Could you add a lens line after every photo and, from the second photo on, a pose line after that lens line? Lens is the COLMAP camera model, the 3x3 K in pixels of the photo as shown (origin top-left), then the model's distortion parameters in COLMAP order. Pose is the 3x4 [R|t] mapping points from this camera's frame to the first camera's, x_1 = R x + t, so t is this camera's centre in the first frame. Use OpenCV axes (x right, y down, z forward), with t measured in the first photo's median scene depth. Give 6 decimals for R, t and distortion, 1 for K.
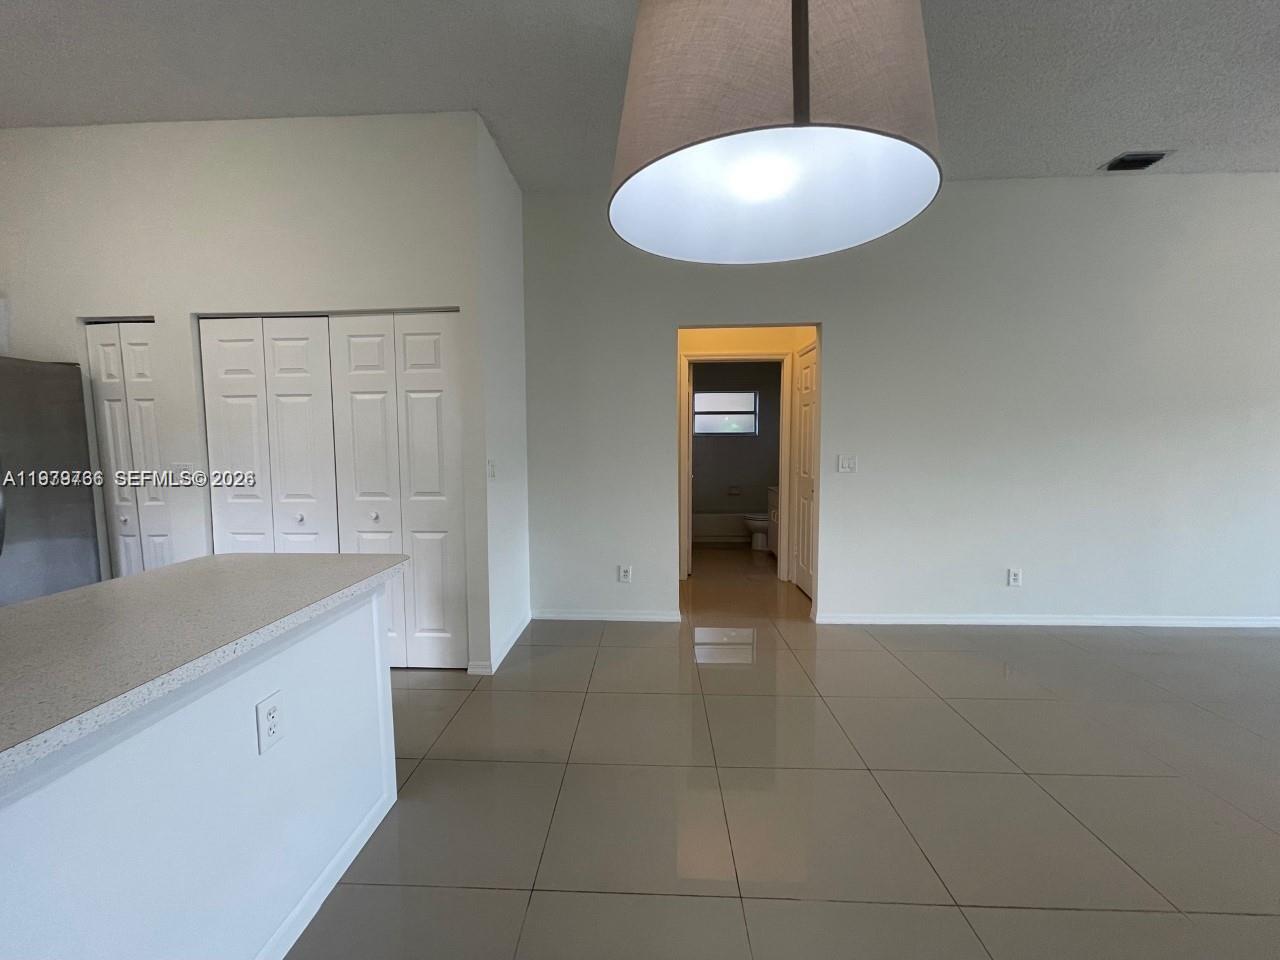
lens RADIAL K [[518.3, 0, 632.2], [0, 518.3, 476.8], [0, 0, 1]] dist [-0.001104, 0.000203]
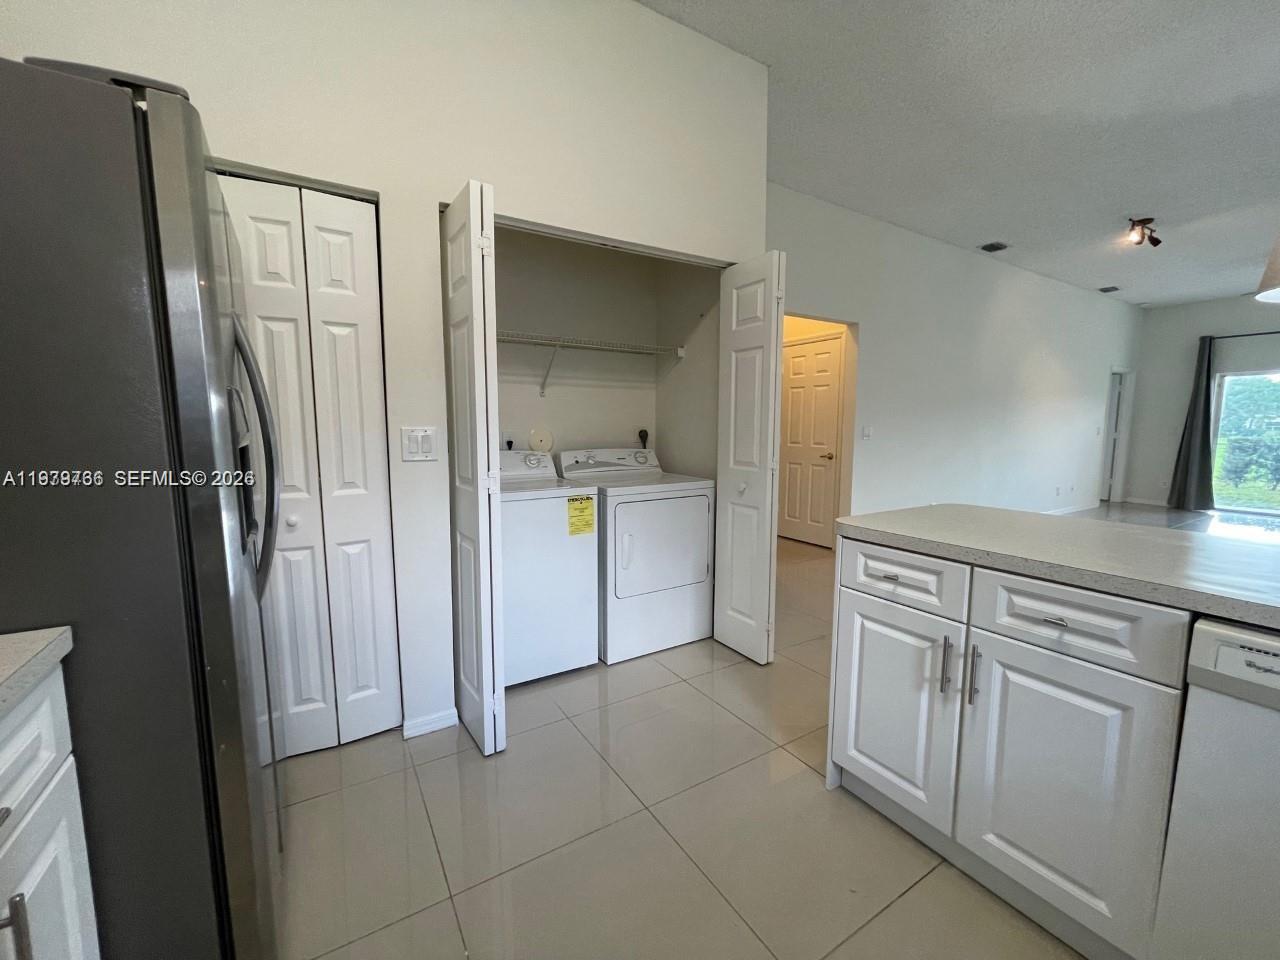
lens RADIAL K [[518.3, 0, 632.2], [0, 518.3, 476.8], [0, 0, 1]] dist [-0.001104, 0.000203]
pose [[0.829794, -0.047272, 0.556063, -0.999001], [0.032799, 0.998815, 0.035966, 0.022011], [-0.557104, -0.011605, 0.830361, 0.290340]]
